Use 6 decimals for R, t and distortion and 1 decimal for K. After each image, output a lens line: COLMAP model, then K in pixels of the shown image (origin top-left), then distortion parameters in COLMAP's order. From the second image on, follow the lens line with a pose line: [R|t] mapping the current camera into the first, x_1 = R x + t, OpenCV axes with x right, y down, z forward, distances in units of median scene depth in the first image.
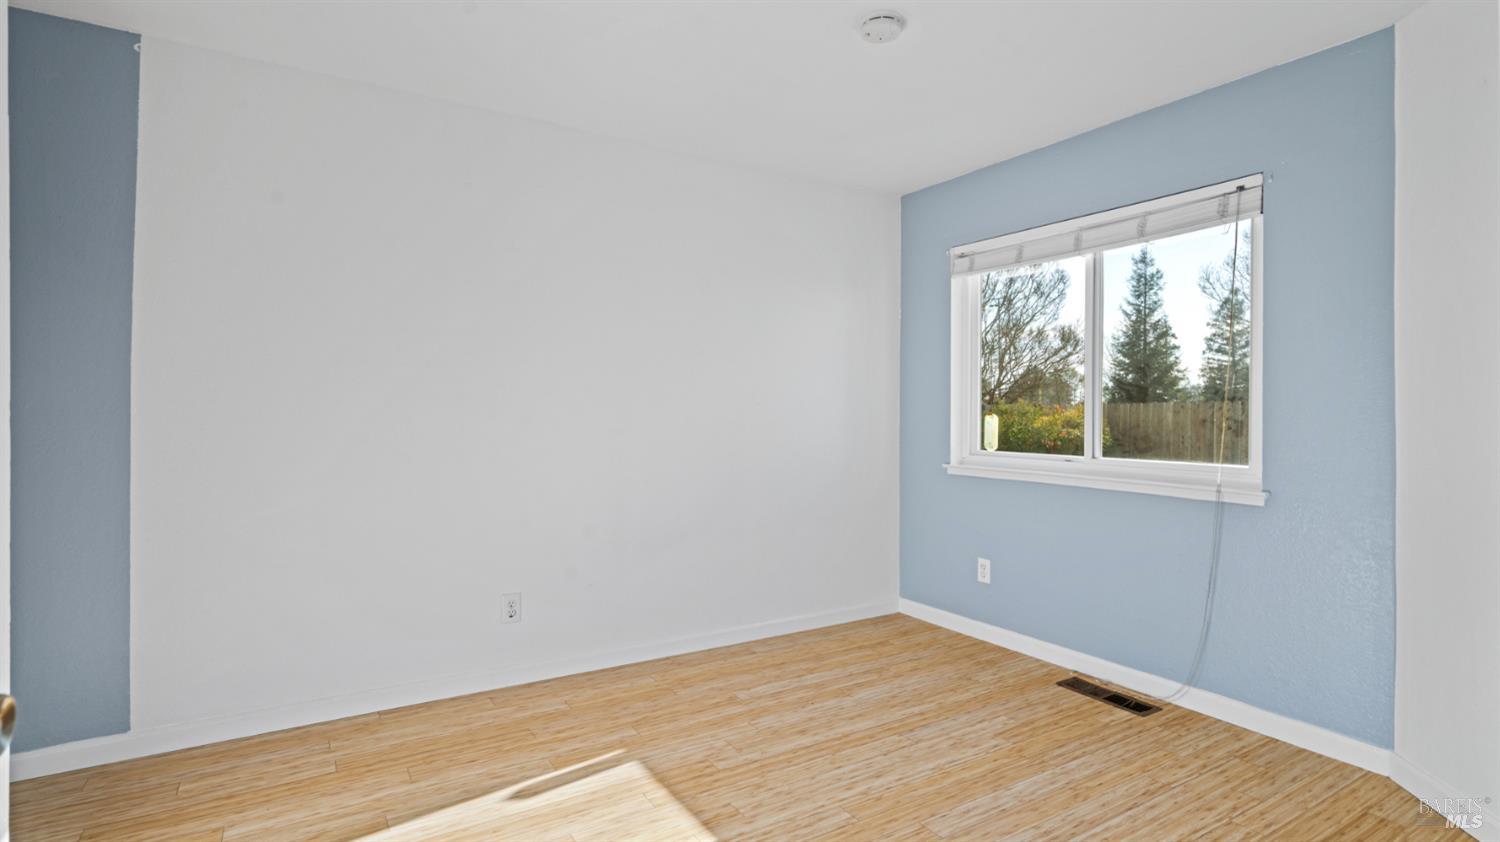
lens RADIAL K [[738.3, 0, 754.9], [0, 738.3, 417.8], [0, 0, 1]] dist [0.021758, 0.000823]
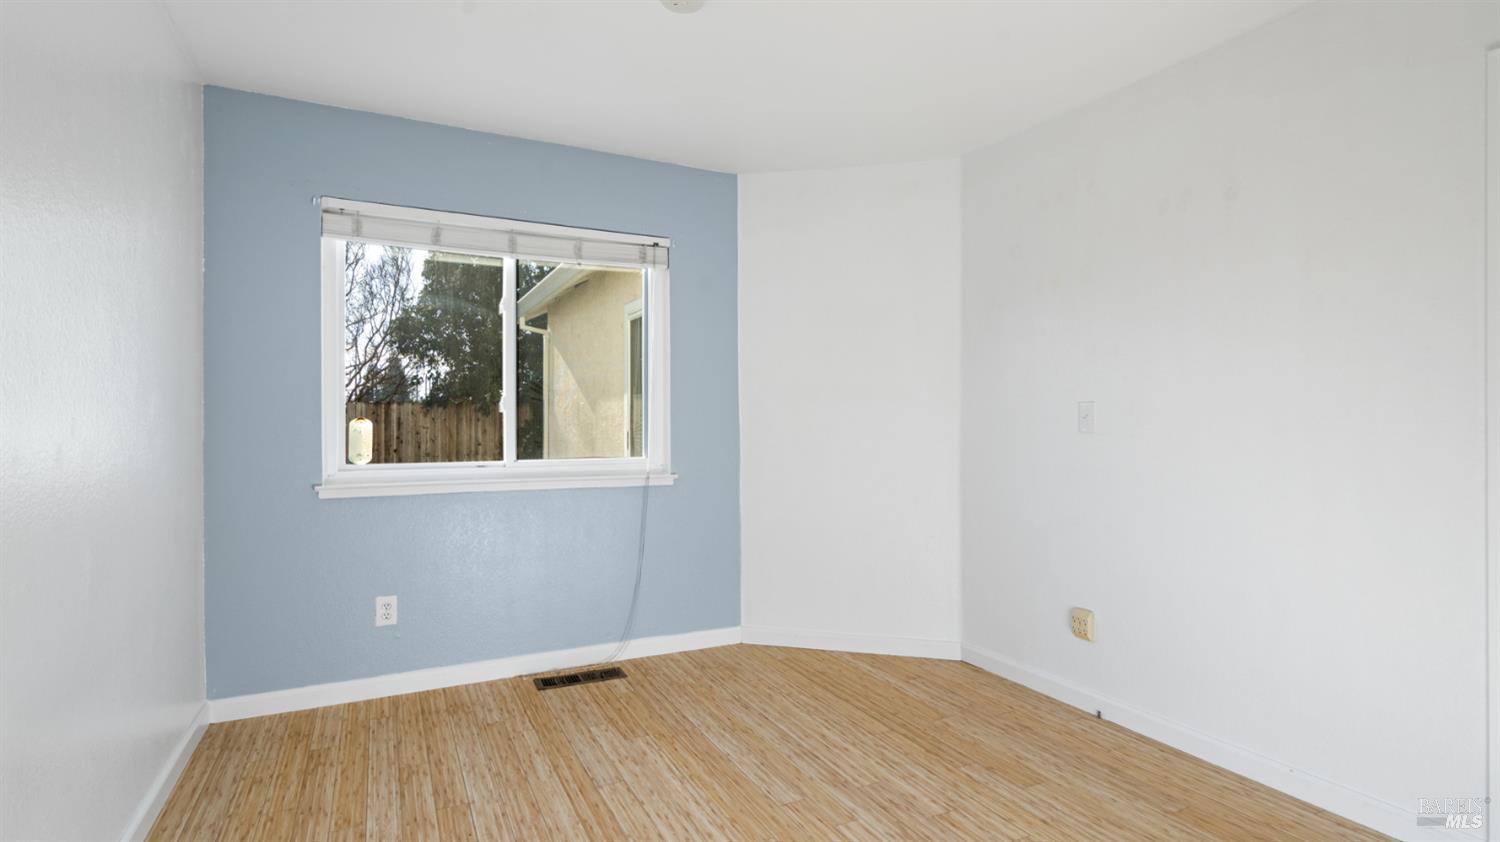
lens RADIAL K [[738.3, 0, 752.0], [0, 738.3, 417.5], [0, 0, 1]] dist [0.021758, 0.000823]
pose [[0.104430, -0.004016, 0.994524, -0.607727], [0.008639, 0.999958, 0.003130, -0.006277], [-0.994495, 0.008264, 0.104460, 0.680726]]
